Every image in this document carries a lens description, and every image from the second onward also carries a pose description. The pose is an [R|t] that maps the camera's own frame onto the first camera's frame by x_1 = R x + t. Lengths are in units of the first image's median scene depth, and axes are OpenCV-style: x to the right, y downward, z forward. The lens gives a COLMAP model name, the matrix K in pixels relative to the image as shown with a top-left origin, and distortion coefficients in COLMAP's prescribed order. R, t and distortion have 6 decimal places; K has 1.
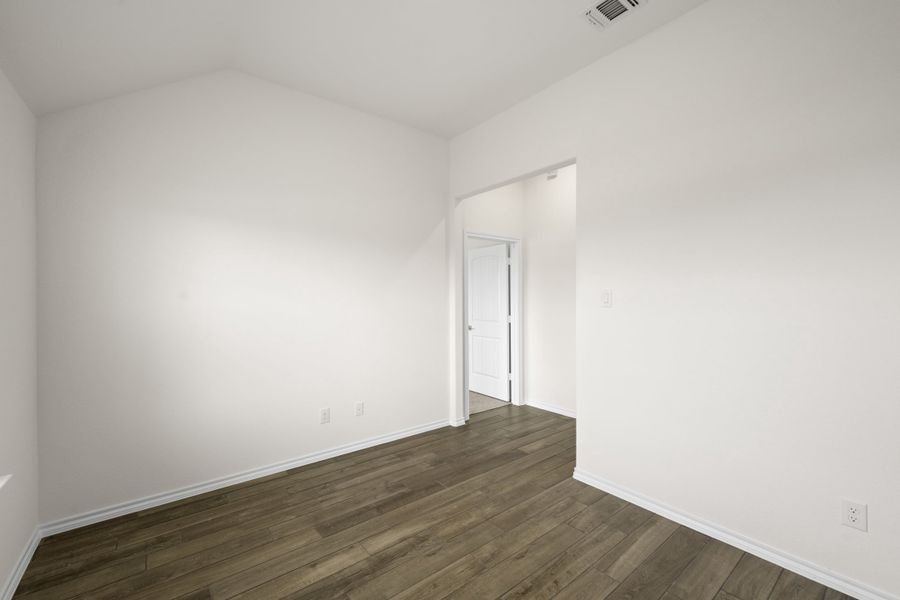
lens RADIAL K [[354.1, 0, 450.0], [0, 354.1, 300.0], [0, 0, 1]] dist [-0.000237, 0.000097]
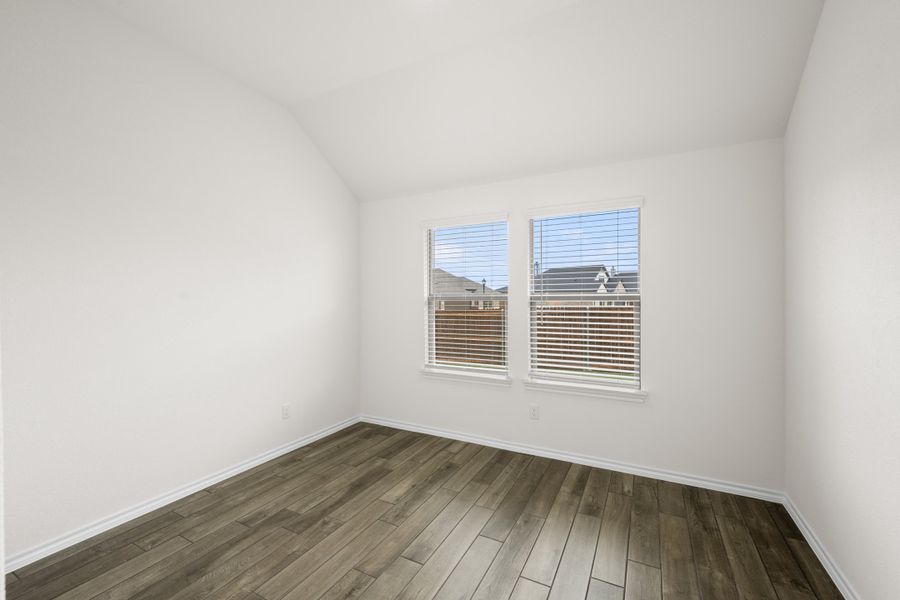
lens RADIAL K [[377.6, 0, 450.0], [0, 377.6, 300.0], [0, 0, 1]] dist [-0.001011, -0.000072]
pose [[-0.915523, 0.010317, -0.402134, 0.306274], [0.006778, 0.999925, 0.010222, -0.002331], [0.402209, 0.006633, -0.915524, 1.696445]]
